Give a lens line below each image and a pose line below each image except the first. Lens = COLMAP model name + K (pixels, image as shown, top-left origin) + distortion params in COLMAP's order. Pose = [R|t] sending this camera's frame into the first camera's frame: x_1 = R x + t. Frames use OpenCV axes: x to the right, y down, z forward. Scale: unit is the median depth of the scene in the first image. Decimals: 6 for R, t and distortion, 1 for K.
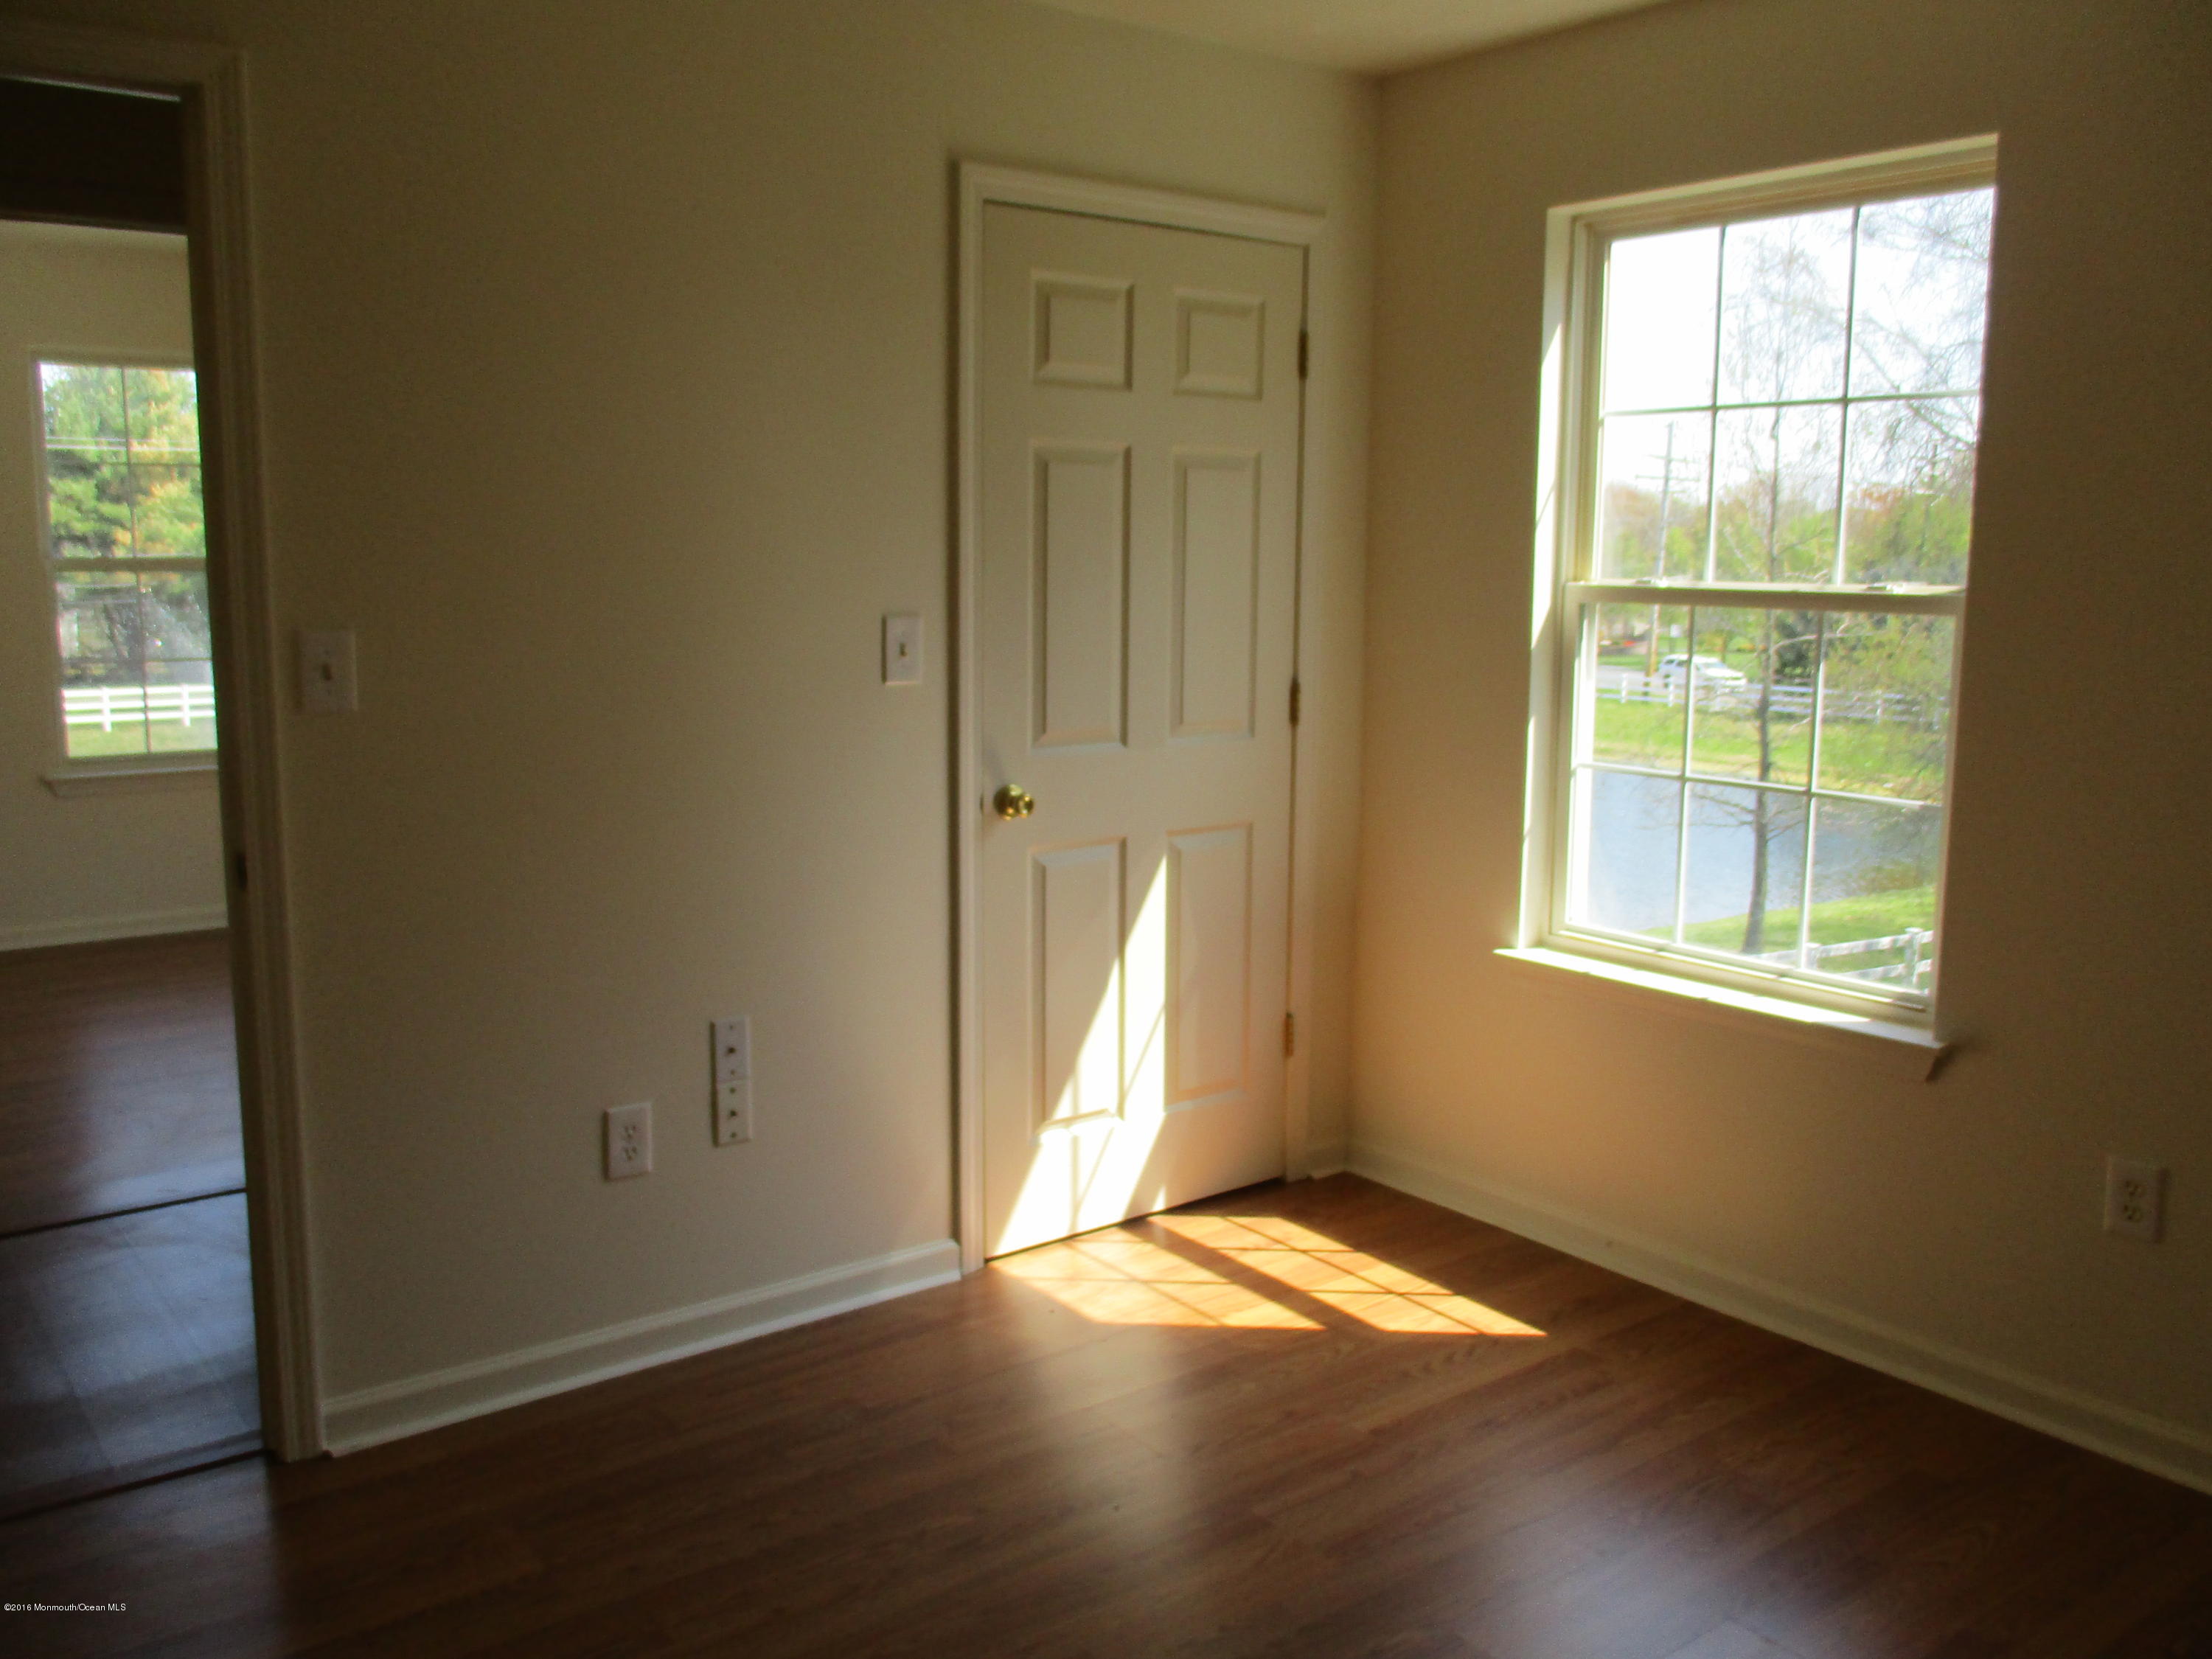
lens RADIAL K [[1884.8, 0, 1106.0], [0, 1884.8, 829.5], [0, 0, 1]] dist [-0.003506, 0.009227]
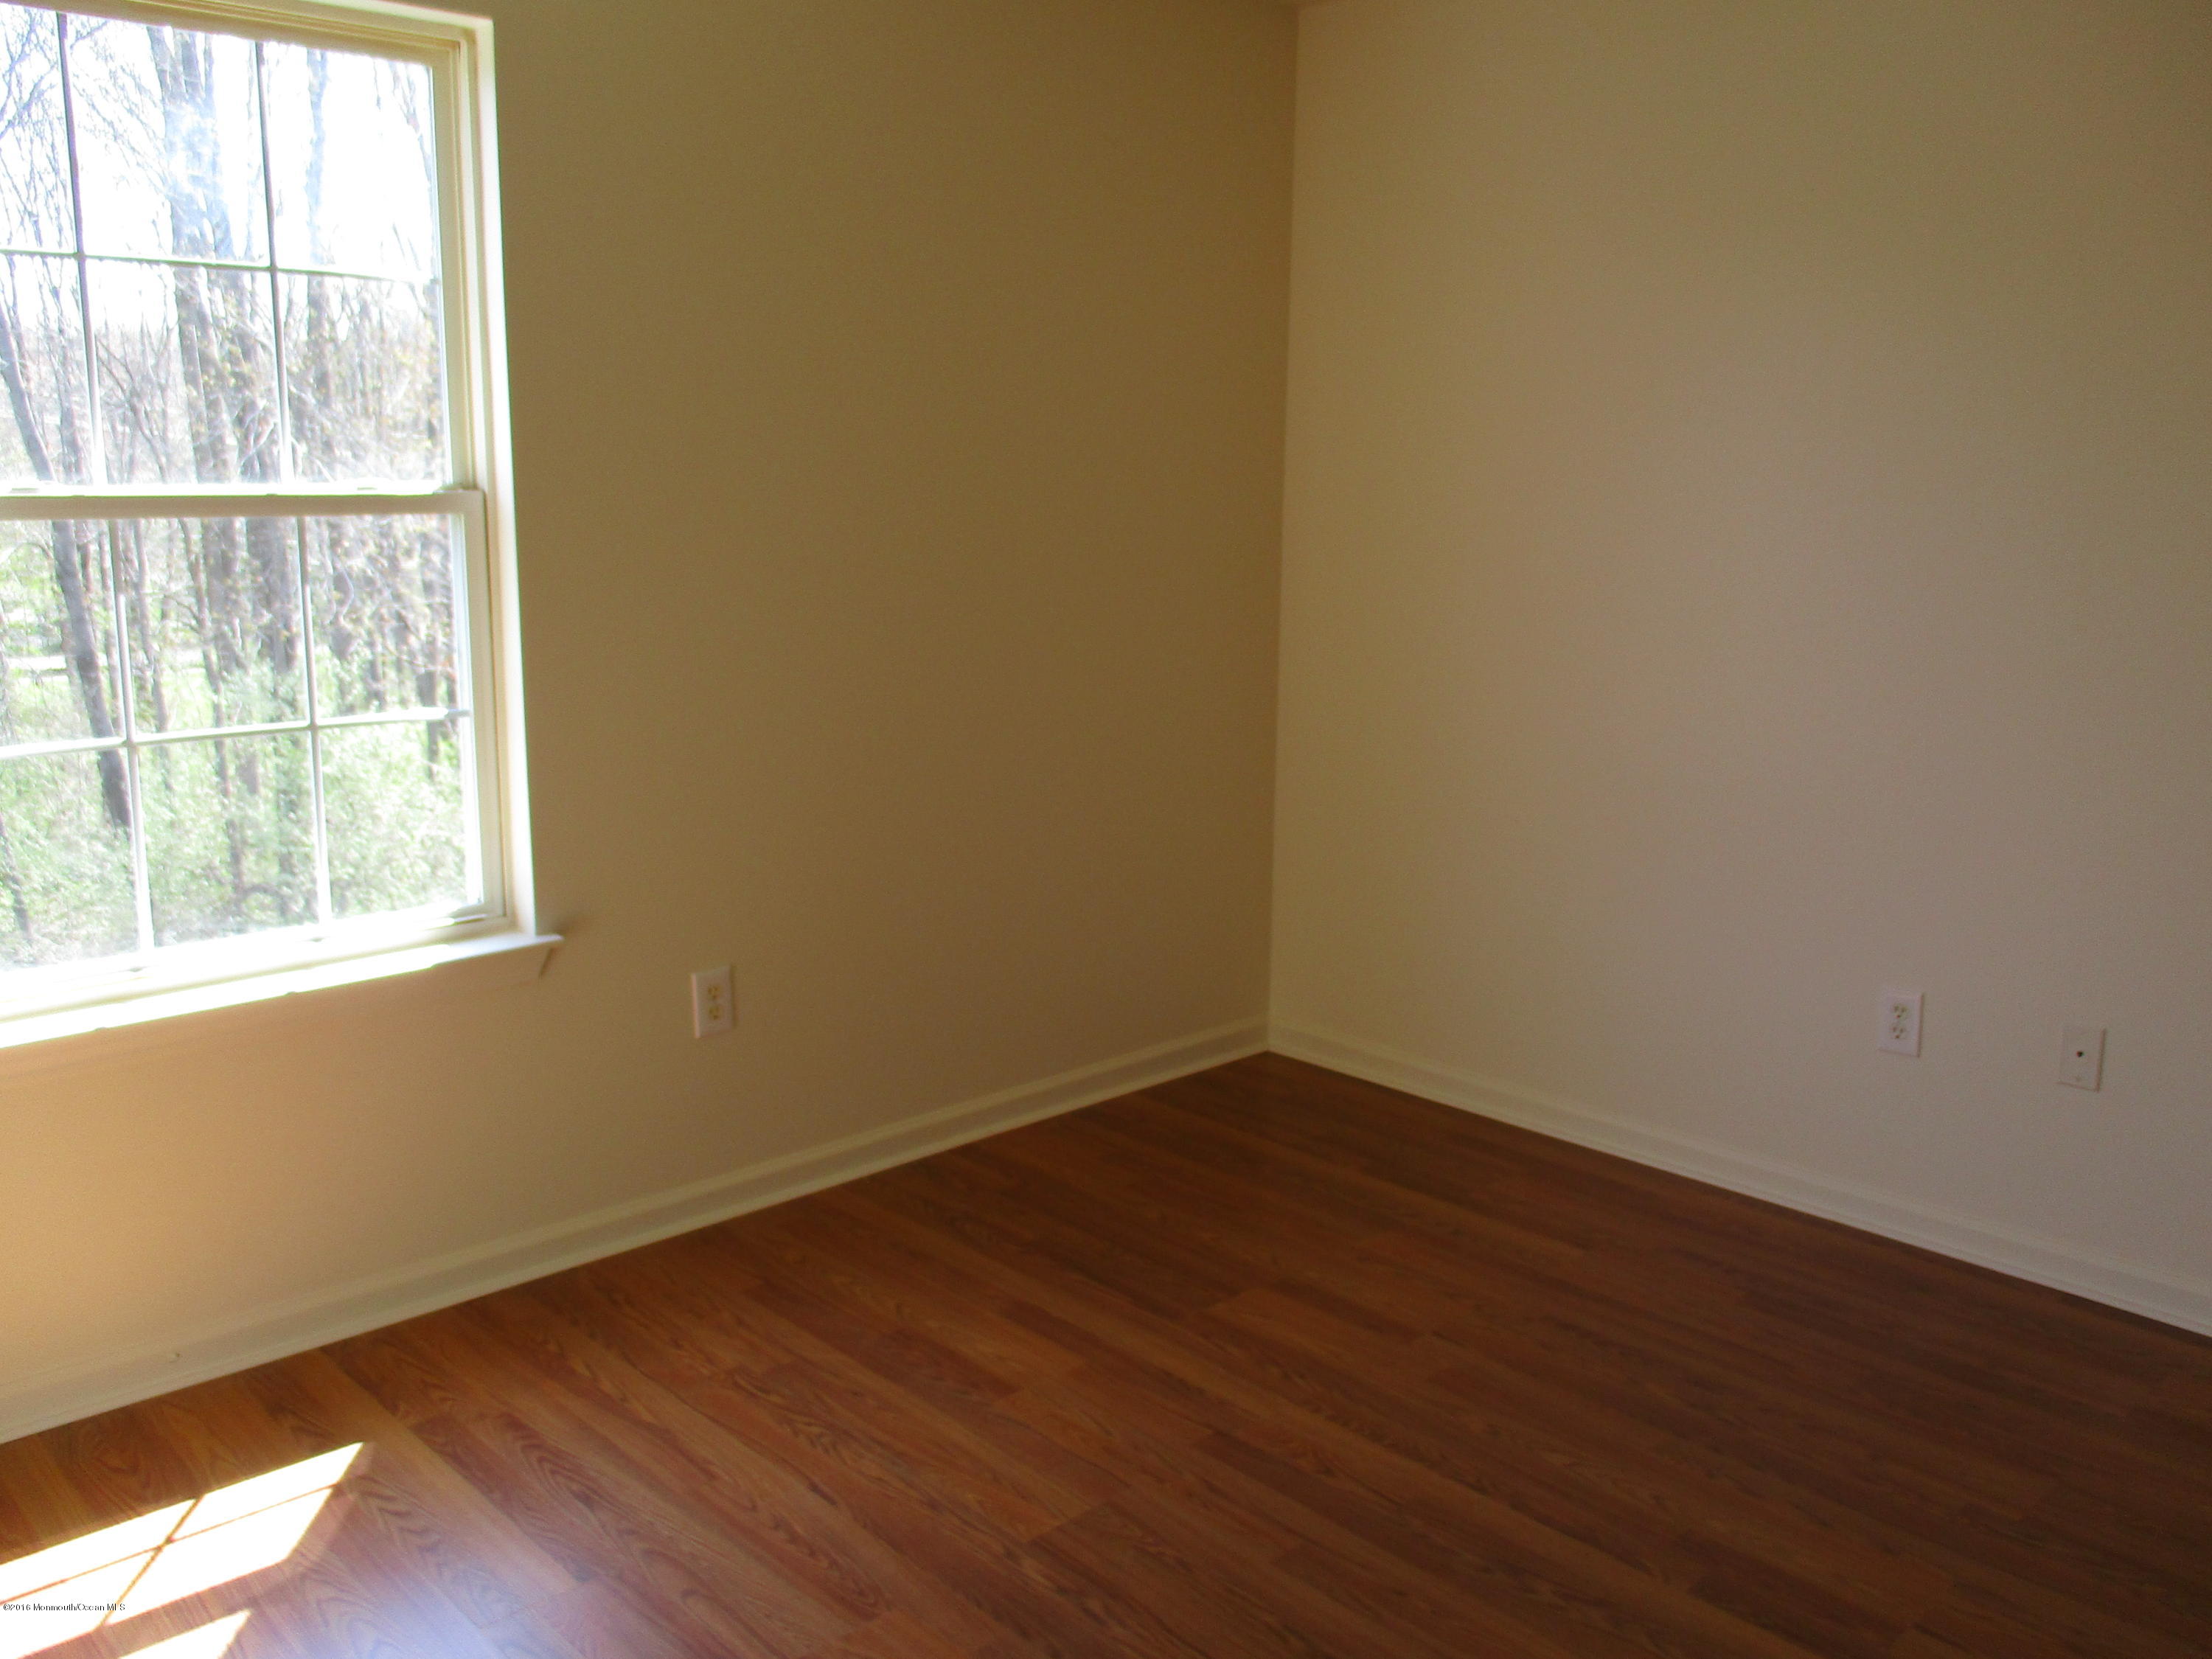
lens RADIAL K [[1884.8, 0, 1106.0], [0, 1884.8, 829.5], [0, 0, 1]] dist [-0.003506, 0.009227]
pose [[-0.120837, -0.185554, 0.975176, -0.553399], [0.143520, 0.968787, 0.202122, -0.100634], [-0.982243, 0.164381, -0.090435, 0.758136]]
